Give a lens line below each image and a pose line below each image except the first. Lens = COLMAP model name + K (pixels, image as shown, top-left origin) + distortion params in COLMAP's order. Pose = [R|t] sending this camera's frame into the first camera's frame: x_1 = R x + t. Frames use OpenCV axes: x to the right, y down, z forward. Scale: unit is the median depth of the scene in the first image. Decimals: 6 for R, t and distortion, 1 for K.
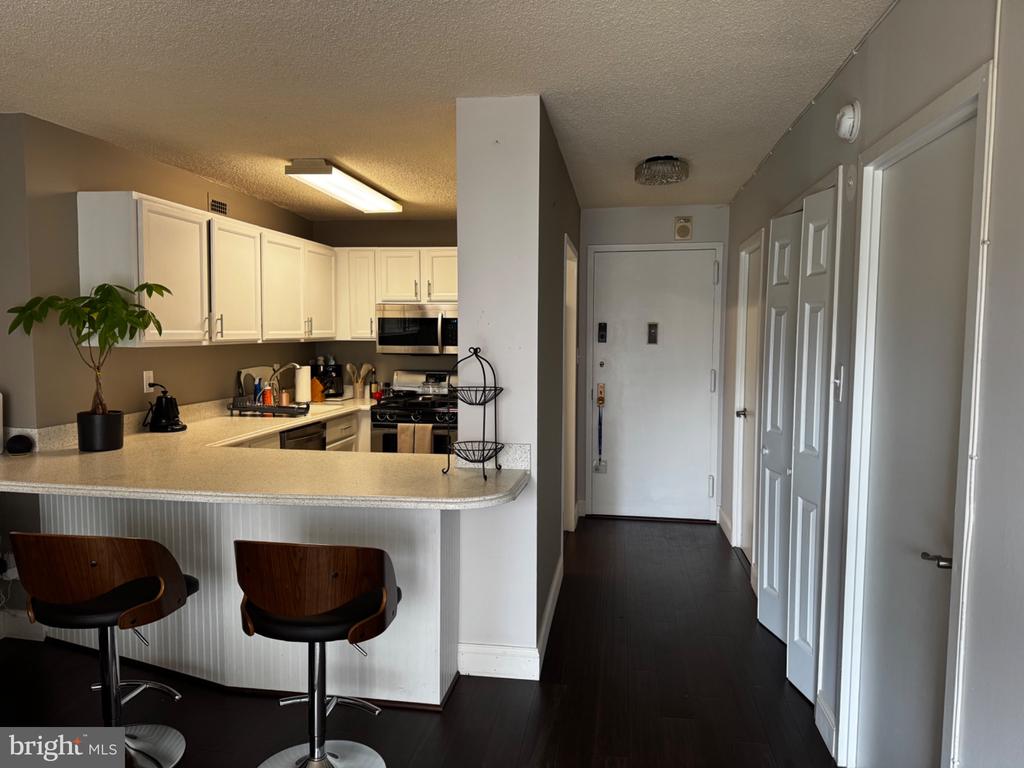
lens RADIAL K [[718.2, 0, 516.7], [0, 718.2, 387.1], [0, 0, 1]] dist [0.066107, -0.072081]
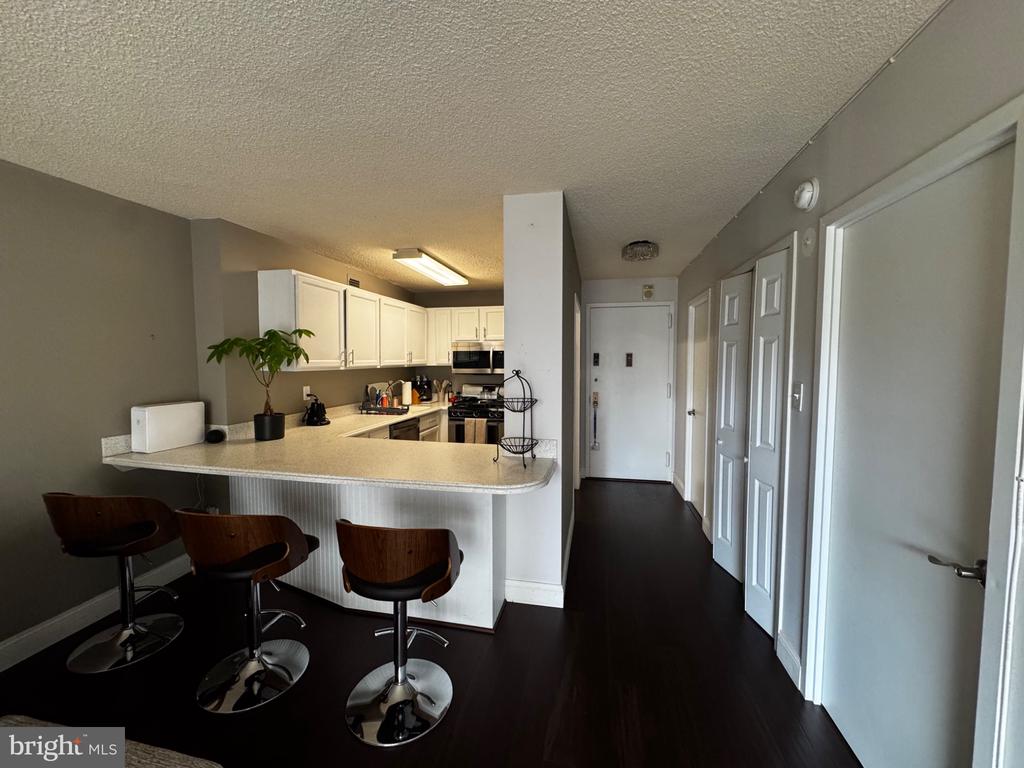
lens RADIAL K [[407.6, 0, 507.6], [0, 407.6, 383.0], [0, 0, 1]] dist [-0.003134, 0.001507]
pose [[0.997787, -0.002889, -0.066431, -0.016625], [0.001505, 0.999781, -0.020881, -0.010017], [0.066477, 0.020734, 0.997573, 0.151088]]
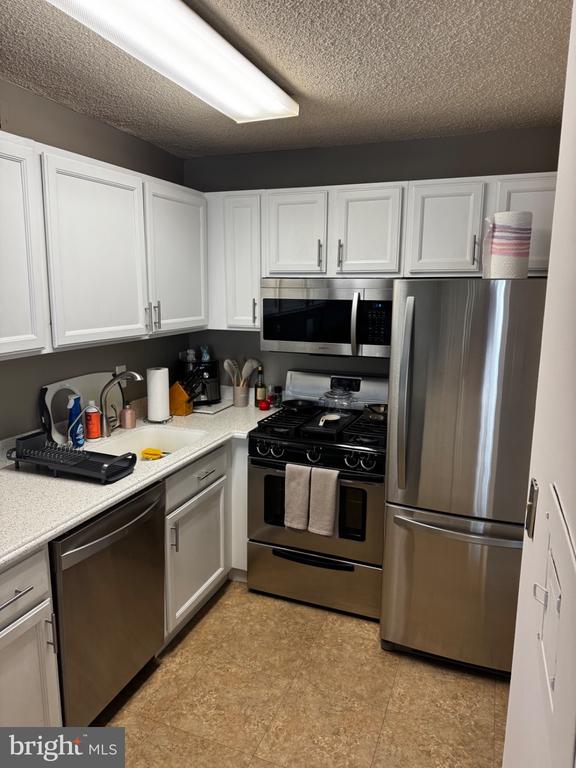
lens RADIAL K [[538.6, 0, 285.8], [0, 538.6, 388.7], [0, 0, 1]] dist [0.066107, -0.072081]
pose [[0.976858, 0.043745, -0.209369, -0.086781], [-0.019674, 0.993089, 0.115701, -0.099468], [0.212983, -0.108904, 0.970968, 0.703011]]
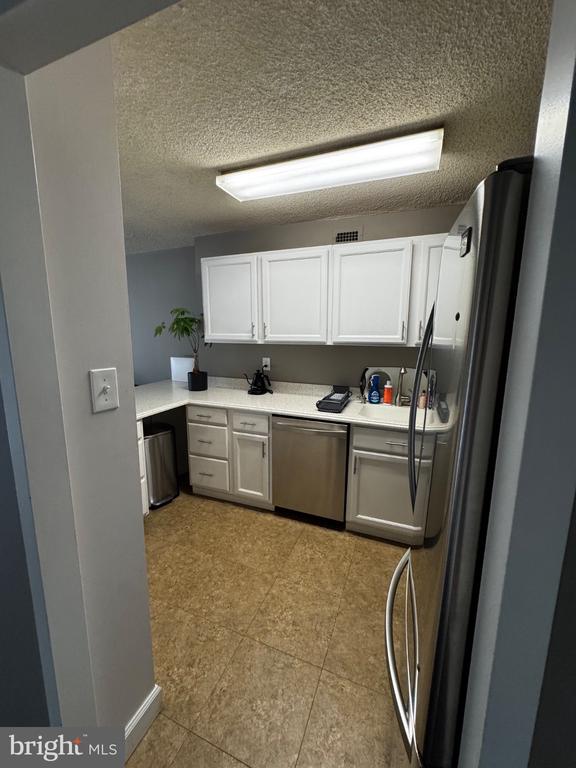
lens RADIAL K [[305.7, 0, 289.7], [0, 305.7, 385.2], [0, 0, 1]] dist [-0.003134, 0.001507]
pose [[-0.224852, 0.154241, -0.962108, 0.191949], [-0.084047, 0.980642, 0.176855, -0.091432], [0.970761, 0.120629, -0.207536, 1.201070]]
